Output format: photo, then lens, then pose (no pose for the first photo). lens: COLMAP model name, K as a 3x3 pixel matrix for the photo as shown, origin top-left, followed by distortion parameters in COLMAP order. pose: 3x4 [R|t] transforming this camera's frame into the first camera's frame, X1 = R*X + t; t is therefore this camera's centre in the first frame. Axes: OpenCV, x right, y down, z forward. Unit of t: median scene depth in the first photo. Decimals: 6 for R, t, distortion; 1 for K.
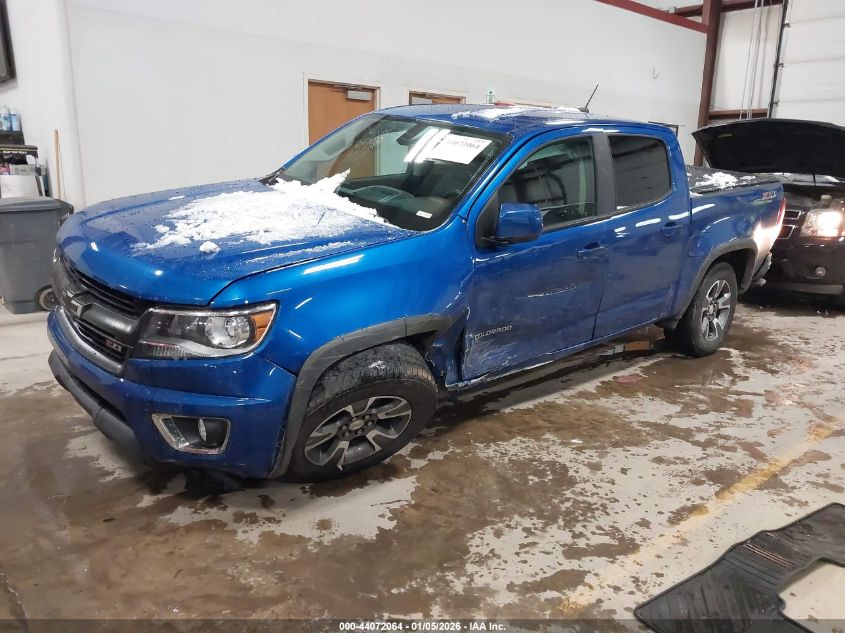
lens RADIAL K [[650.2, 0, 434.3], [0, 650.2, 317.2], [0, 0, 1]] dist [-0.006466, -0.003022]
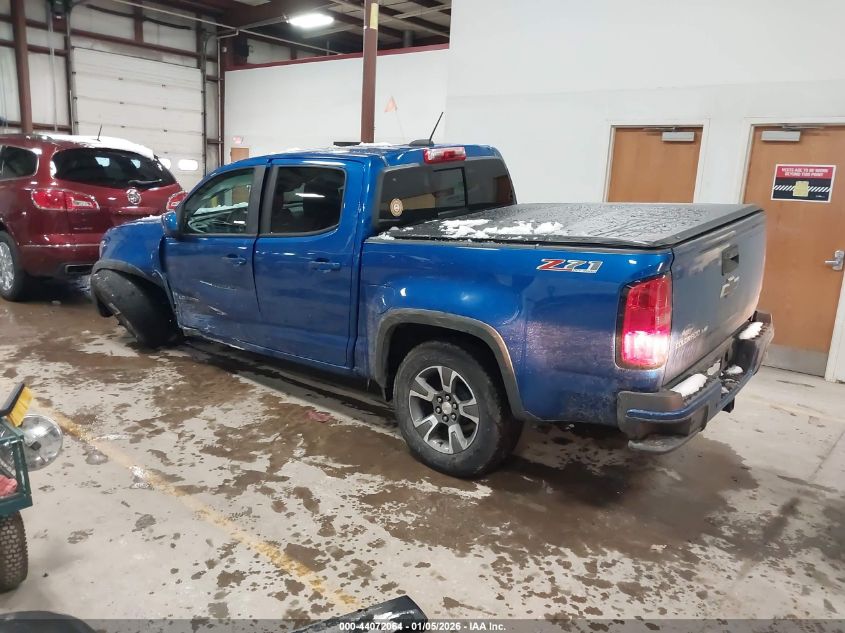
lens RADIAL K [[650.2, 0, 434.3], [0, 650.2, 317.2], [0, 0, 1]] dist [-0.006466, -0.003022]
pose [[0.159181, 0.186558, -0.969463, 1.305331], [-0.269097, 0.953000, 0.139206, -0.240837], [0.949868, 0.238721, 0.201901, 0.977853]]
